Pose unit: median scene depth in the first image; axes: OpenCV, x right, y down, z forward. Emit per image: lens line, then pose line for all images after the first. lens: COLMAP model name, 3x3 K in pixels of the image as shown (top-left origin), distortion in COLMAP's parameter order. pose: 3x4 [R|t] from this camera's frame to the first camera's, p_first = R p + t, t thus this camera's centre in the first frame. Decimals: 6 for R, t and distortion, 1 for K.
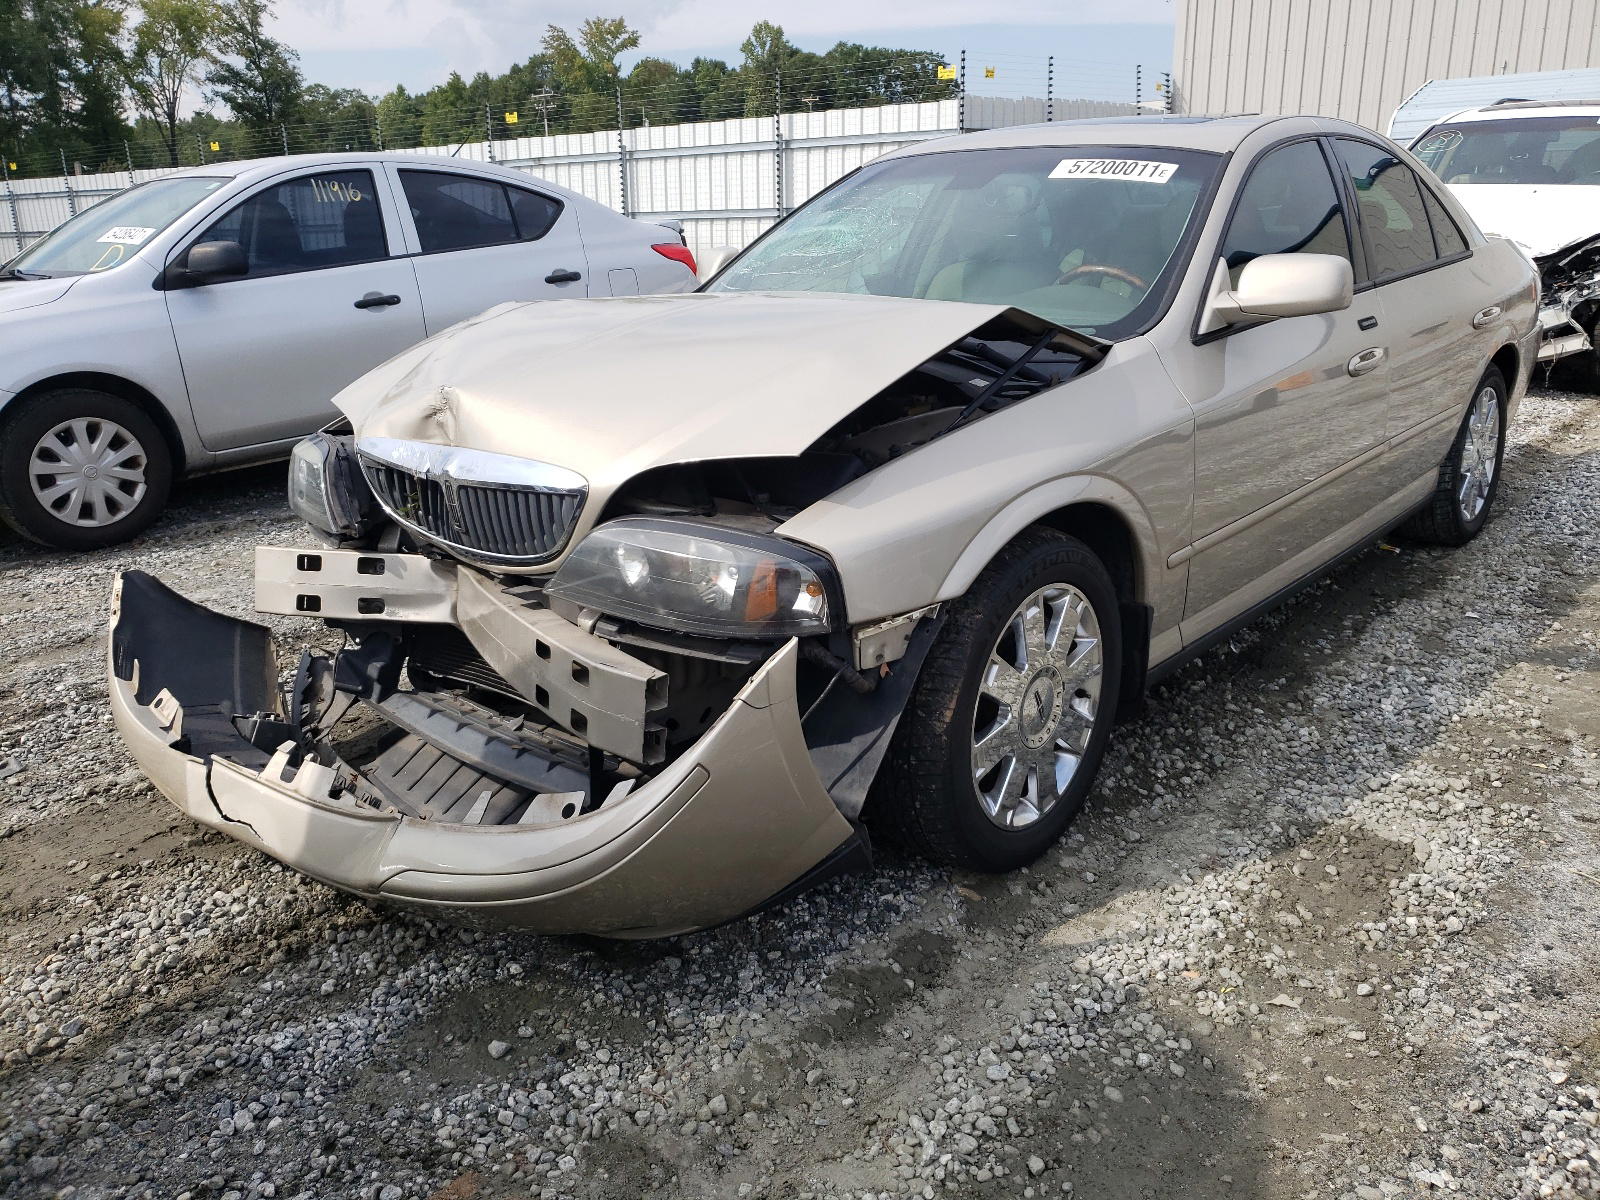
lens RADIAL K [[1286.1, 0, 800.0], [0, 1286.1, 600.0], [0, 0, 1]] dist [0.002246, -0.000422]
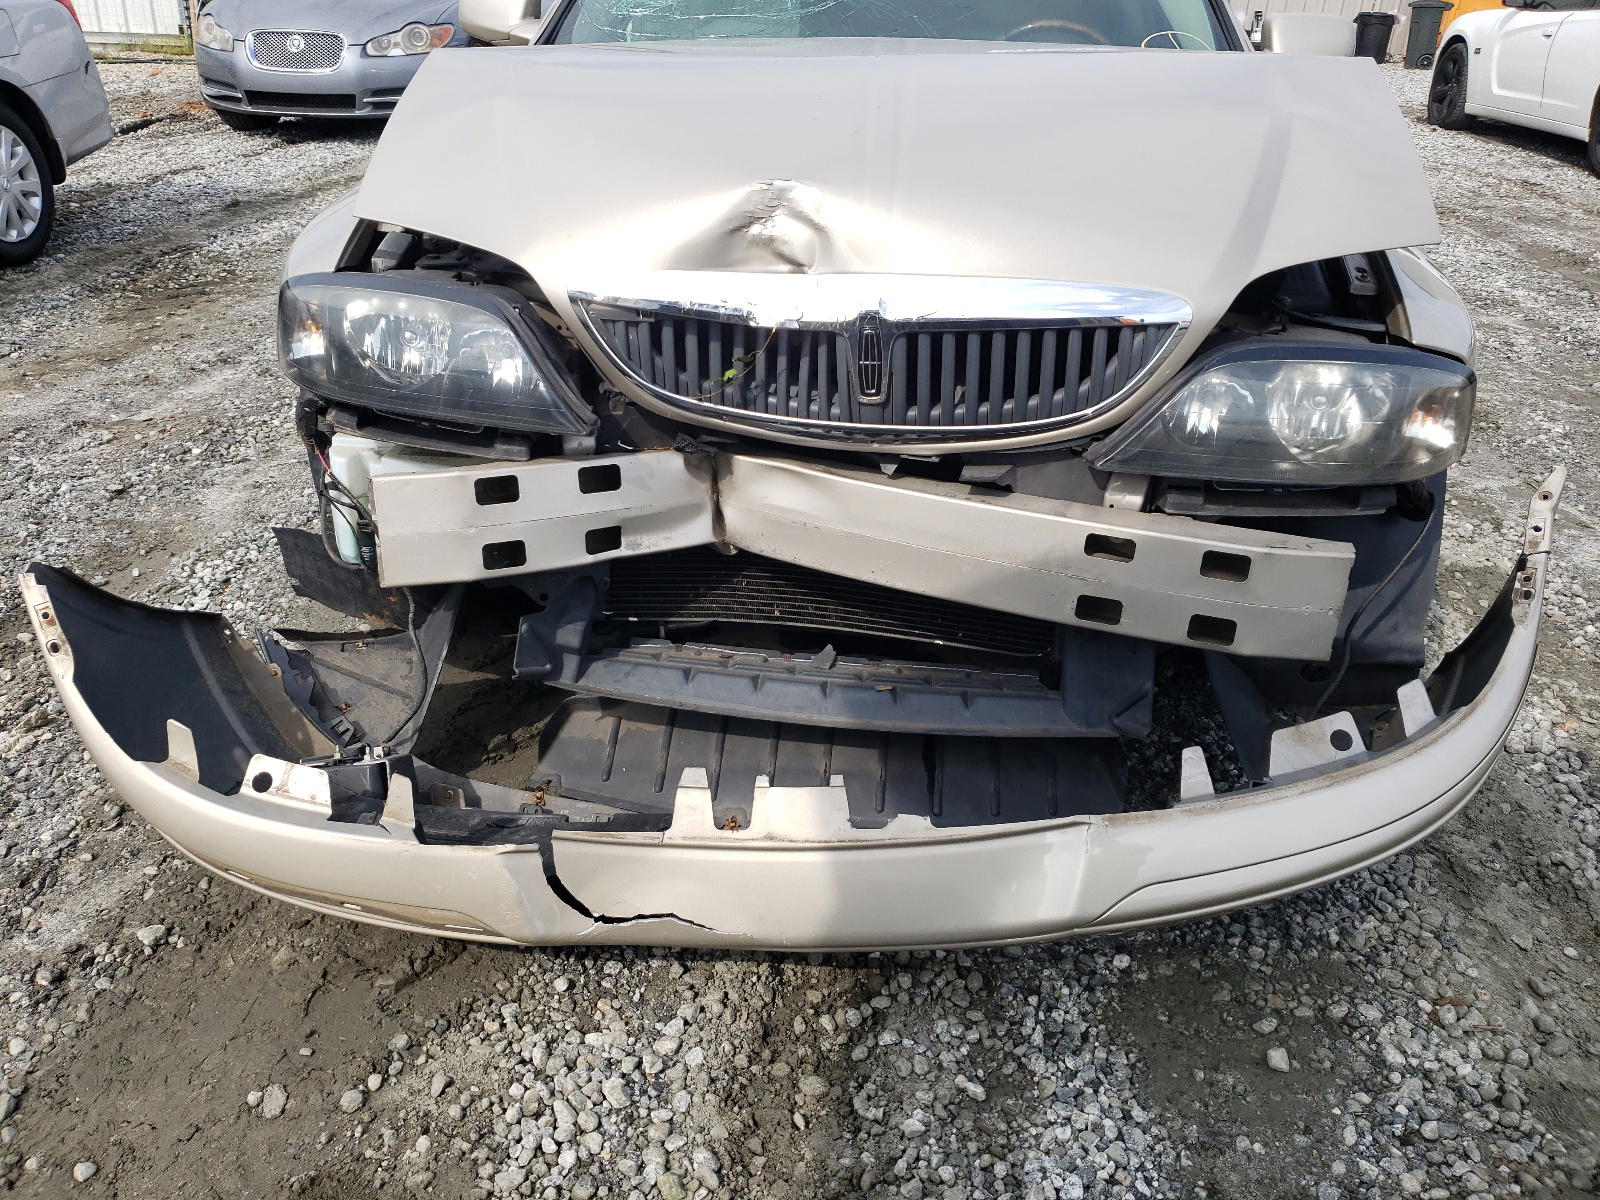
lens RADIAL K [[1286.1, 0, 800.0], [0, 1286.1, 600.0], [0, 0, 1]] dist [0.002246, -0.000422]
pose [[0.802624, -0.220240, 0.554336, -0.638441], [0.128644, 0.971382, 0.199671, -0.084856], [-0.582447, -0.088948, 0.807987, 0.434555]]
